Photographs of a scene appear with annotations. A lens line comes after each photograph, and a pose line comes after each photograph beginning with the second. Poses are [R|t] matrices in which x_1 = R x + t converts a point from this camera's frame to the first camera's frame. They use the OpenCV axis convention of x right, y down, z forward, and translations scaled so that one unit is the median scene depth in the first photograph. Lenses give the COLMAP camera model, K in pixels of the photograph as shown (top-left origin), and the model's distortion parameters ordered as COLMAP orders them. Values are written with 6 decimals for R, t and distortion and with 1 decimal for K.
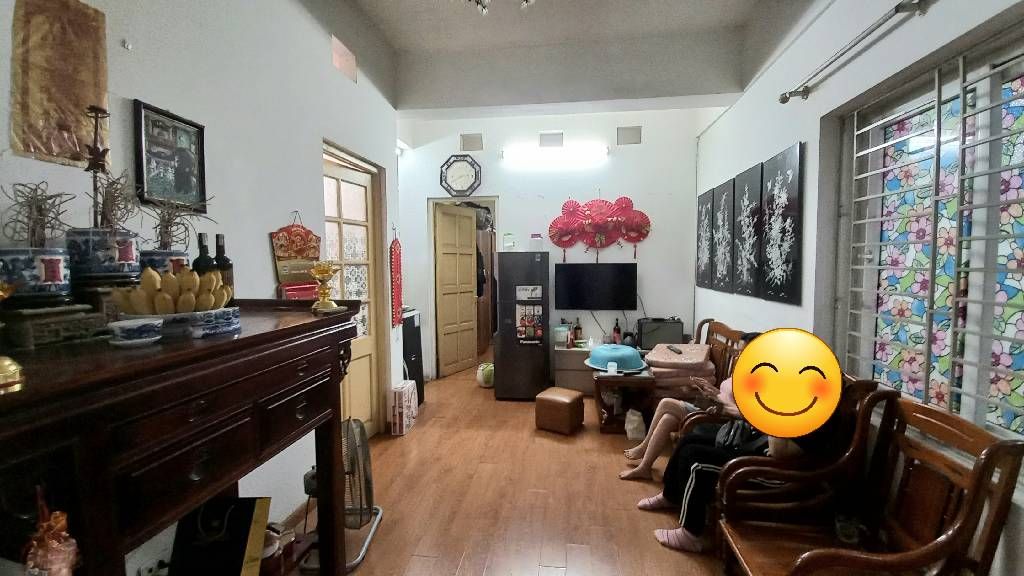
lens RADIAL K [[404.8, 0, 514.7], [0, 404.8, 285.9], [0, 0, 1]] dist [0.015875, -0.013724]
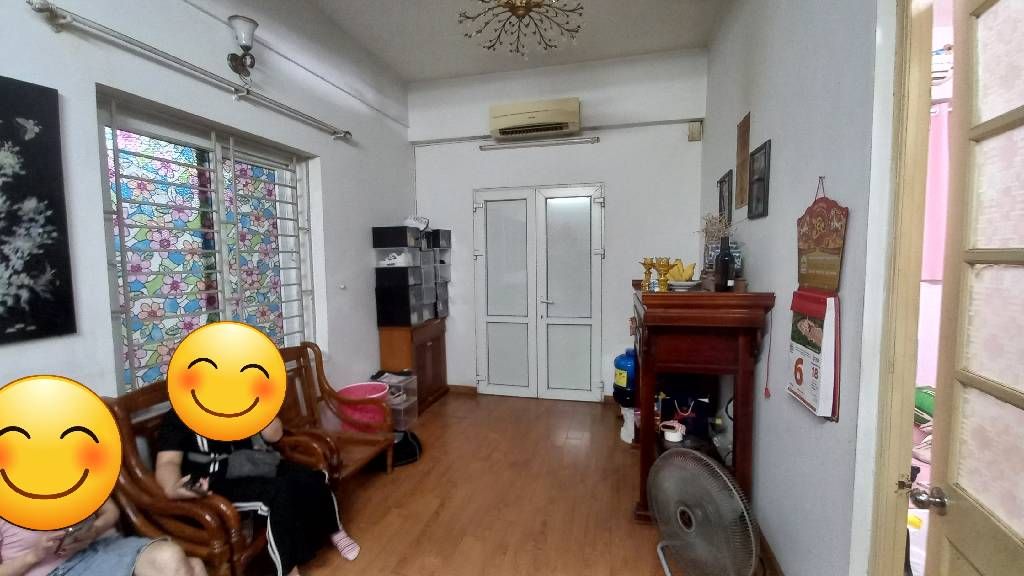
lens RADIAL K [[396.1, 0, 514.4], [0, 396.1, 286.0], [0, 0, 1]] dist [0.014234, -0.015598]
pose [[-0.992007, 0.011649, 0.125642, -0.071566], [0.027672, 0.991573, 0.126556, -0.056552], [-0.123109, 0.129021, -0.983970, 0.931970]]
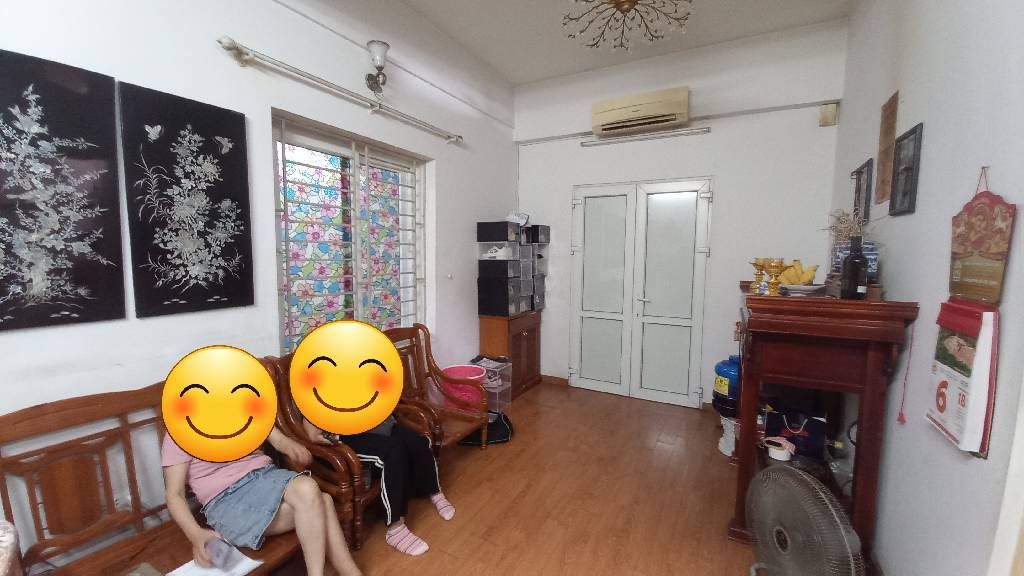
lens RADIAL K [[396.1, 0, 514.4], [0, 396.1, 286.0], [0, 0, 1]] dist [0.014234, -0.015598]
pose [[-0.928553, -0.033072, 0.369723, -0.087094], [0.018212, 0.990765, 0.134363, -0.058571], [-0.370752, 0.131496, -0.919376, 0.948743]]
